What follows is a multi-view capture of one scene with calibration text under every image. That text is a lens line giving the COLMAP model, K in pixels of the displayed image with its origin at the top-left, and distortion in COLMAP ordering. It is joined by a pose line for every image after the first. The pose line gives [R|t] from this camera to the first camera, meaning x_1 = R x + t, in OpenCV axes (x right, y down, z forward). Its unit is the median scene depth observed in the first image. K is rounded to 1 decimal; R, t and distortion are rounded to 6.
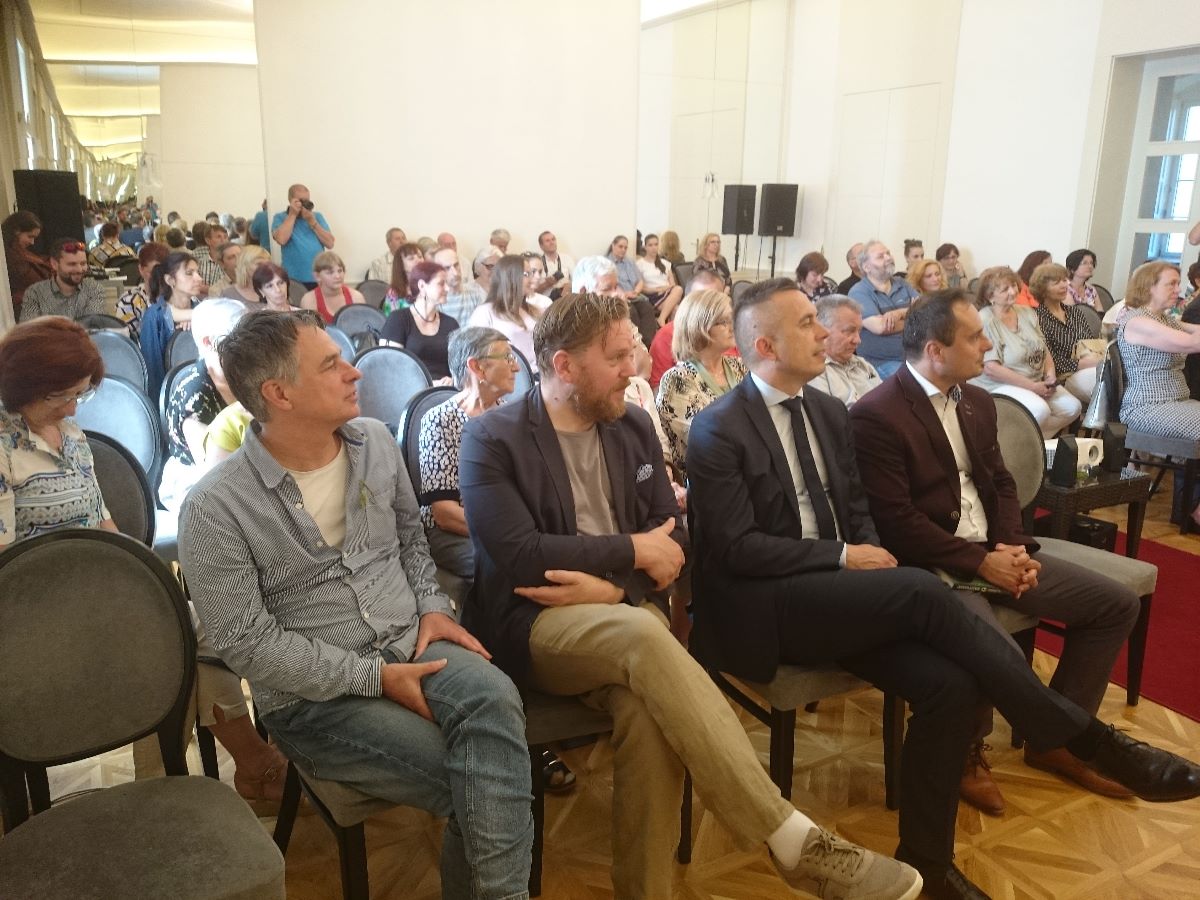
lens RADIAL K [[938.6, 0, 599.9], [0, 938.6, 467.1], [0, 0, 1]] dist [0.147820, -0.230807]
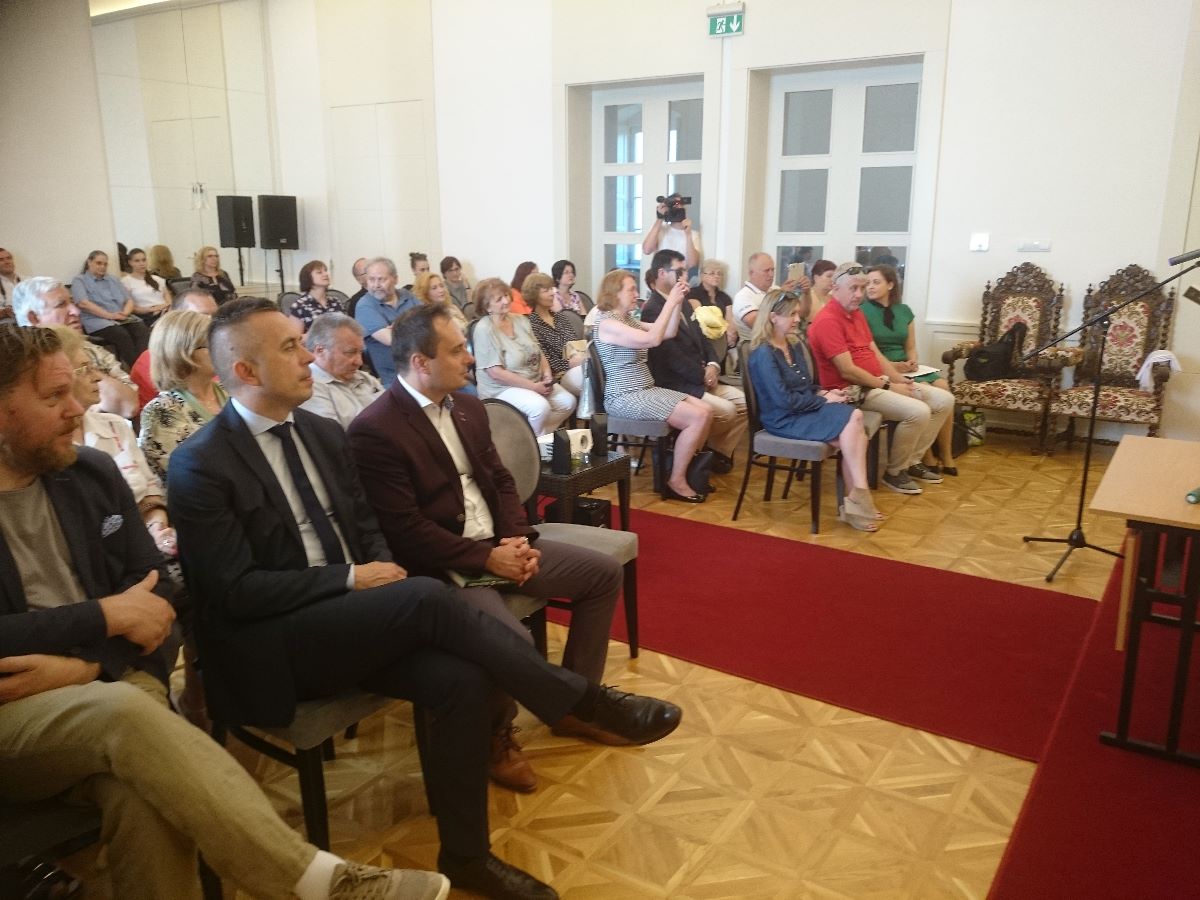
lens RADIAL K [[938.6, 0, 599.9], [0, 938.6, 467.1], [0, 0, 1]] dist [0.147820, -0.230807]
pose [[0.885879, -0.123420, 0.447197, 0.037968], [0.128747, 0.991503, 0.018598, -0.003673], [-0.445693, 0.041099, 0.894242, -0.001829]]
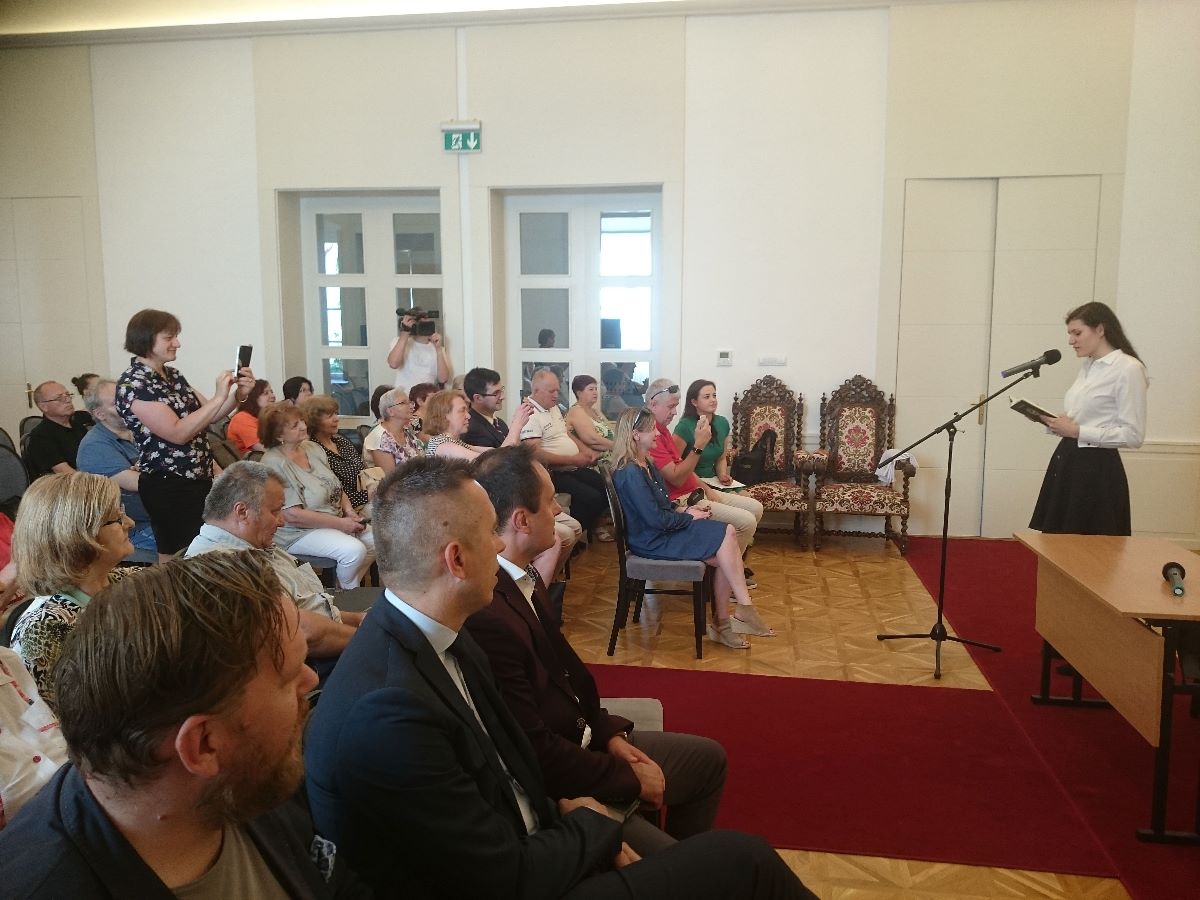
lens RADIAL K [[938.6, 0, 599.9], [0, 938.6, 467.1], [0, 0, 1]] dist [0.147820, -0.230807]
pose [[0.622756, -0.116393, 0.773711, -0.168549], [0.213611, 0.976598, -0.025020, -0.111202], [-0.752692, 0.180855, 0.633045, 0.384045]]
